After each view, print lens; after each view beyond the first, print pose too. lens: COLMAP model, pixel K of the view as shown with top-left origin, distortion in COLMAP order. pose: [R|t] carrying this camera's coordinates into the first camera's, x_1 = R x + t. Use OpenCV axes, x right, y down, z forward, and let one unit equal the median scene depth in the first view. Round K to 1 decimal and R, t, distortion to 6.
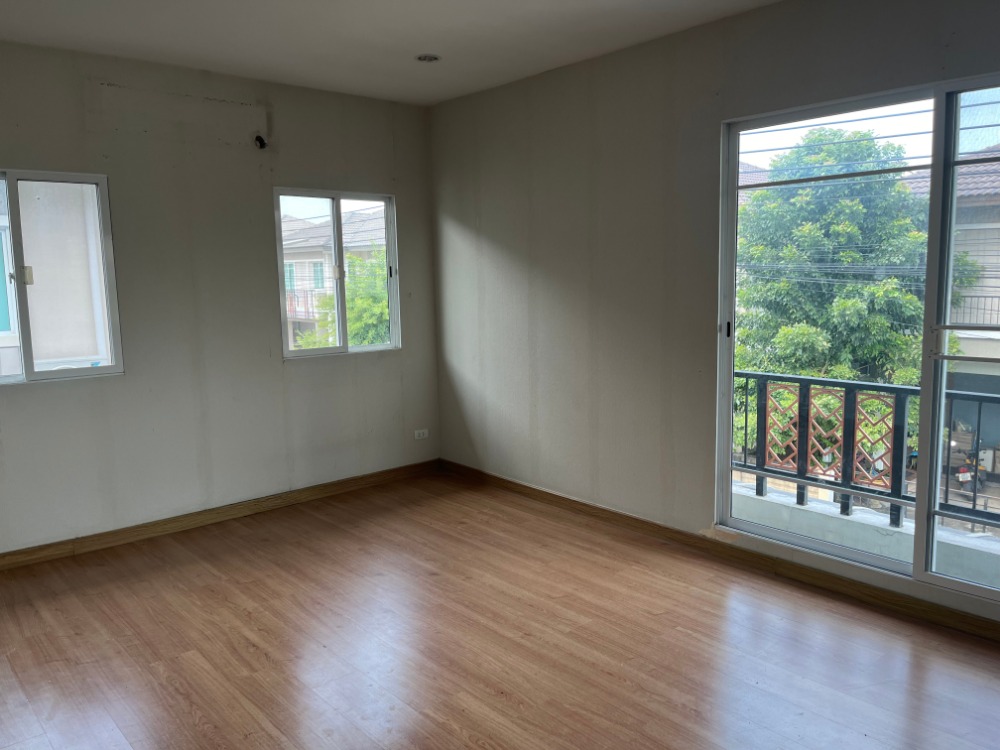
lens RADIAL K [[750.4, 0, 501.2], [0, 750.4, 374.7], [0, 0, 1]] dist [0.002396, -0.005819]
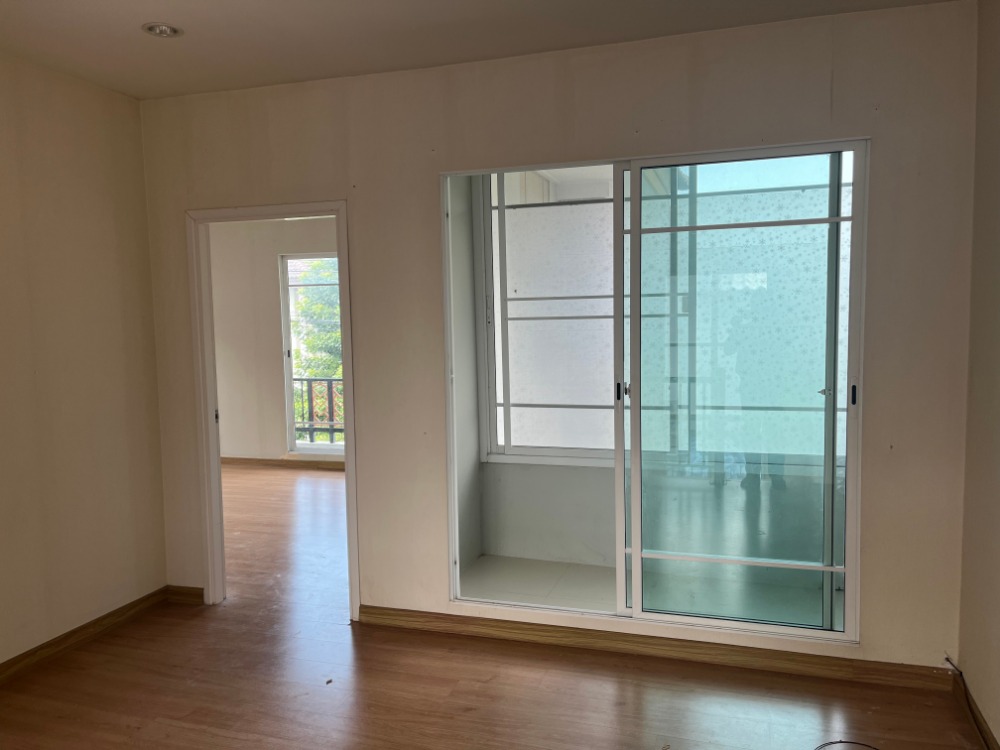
lens RADIAL K [[750.4, 0, 499.7], [0, 750.4, 376.9], [0, 0, 1]] dist [0.002396, -0.005819]
pose [[0.853868, -0.039265, 0.519006, -0.065465], [0.073293, 0.996285, -0.045208, 0.033542], [-0.515303, 0.076641, 0.853574, -0.251725]]
